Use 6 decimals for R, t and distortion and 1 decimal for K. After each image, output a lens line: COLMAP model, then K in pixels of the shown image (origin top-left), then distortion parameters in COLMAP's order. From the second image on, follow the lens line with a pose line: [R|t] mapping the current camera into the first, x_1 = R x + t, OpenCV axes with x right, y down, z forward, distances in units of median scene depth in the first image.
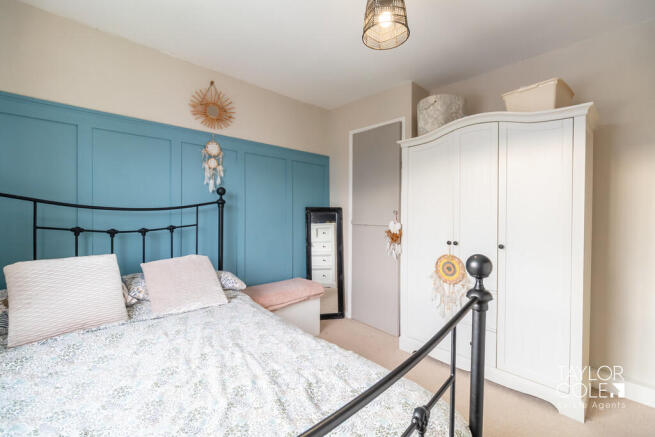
lens RADIAL K [[289.2, 0, 326.9], [0, 289.2, 212.8], [0, 0, 1]] dist [-0.001120, -0.000261]
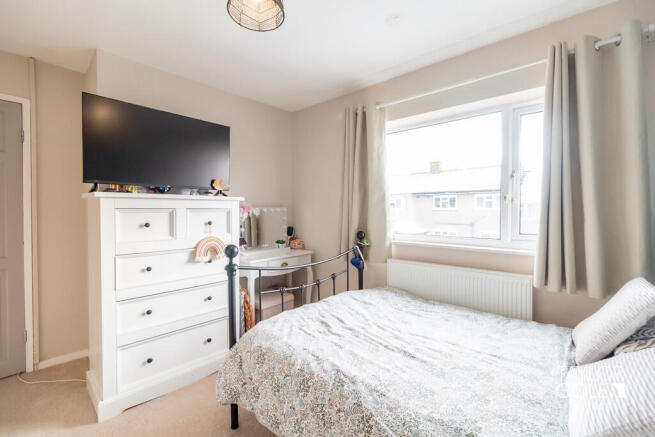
lens RADIAL K [[289.2, 0, 326.9], [0, 289.2, 212.8], [0, 0, 1]] dist [-0.001120, -0.000261]
pose [[-0.995331, -0.031596, -0.091204, 0.047901], [-0.032345, 0.999454, 0.006740, -0.019937], [0.090942, 0.009658, -0.995809, 1.078254]]
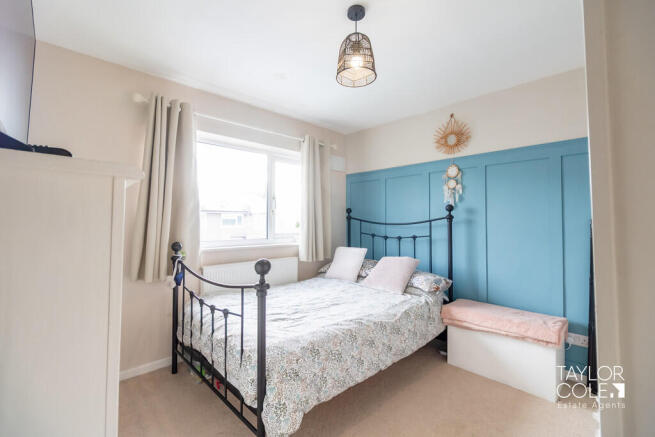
lens RADIAL K [[289.2, 0, 326.9], [0, 289.2, 212.8], [0, 0, 1]] dist [-0.001120, -0.000261]
pose [[-0.006561, -0.043375, -0.999037, 0.783402], [-0.000652, 0.999059, -0.043372, -0.004827], [0.999978, 0.000367, -0.006583, 0.520790]]
